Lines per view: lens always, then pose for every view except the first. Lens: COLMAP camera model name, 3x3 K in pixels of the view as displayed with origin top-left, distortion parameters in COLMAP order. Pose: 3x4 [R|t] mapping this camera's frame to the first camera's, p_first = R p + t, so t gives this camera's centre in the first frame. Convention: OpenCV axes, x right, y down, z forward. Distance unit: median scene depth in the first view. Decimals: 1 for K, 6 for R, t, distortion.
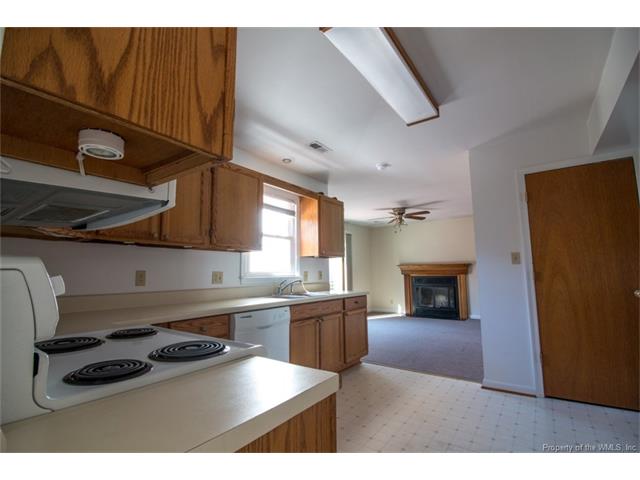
lens RADIAL K [[298.7, 0, 320.0], [0, 298.7, 240.0], [0, 0, 1]] dist [-0.013969, -0.000111]
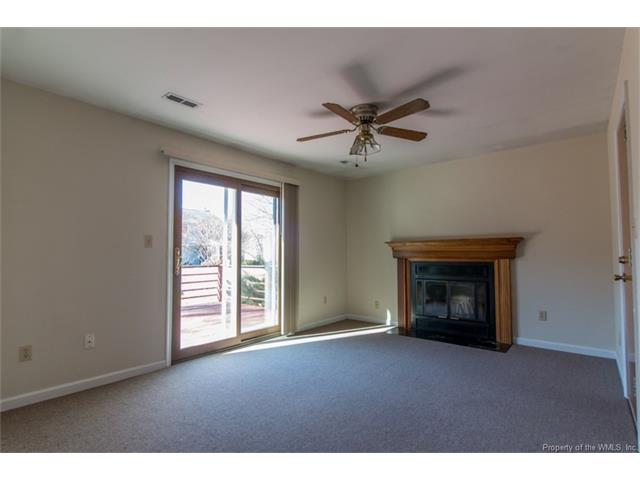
lens RADIAL K [[322.4, 0, 320.0], [0, 322.4, 240.0], [0, 0, 1]] dist [-0.001916, -0.000247]
pose [[0.997667, 0.007866, -0.067820, 0.192986], [-0.003788, 0.998188, 0.060058, 0.048884], [0.068169, -0.059661, 0.995888, 0.414704]]
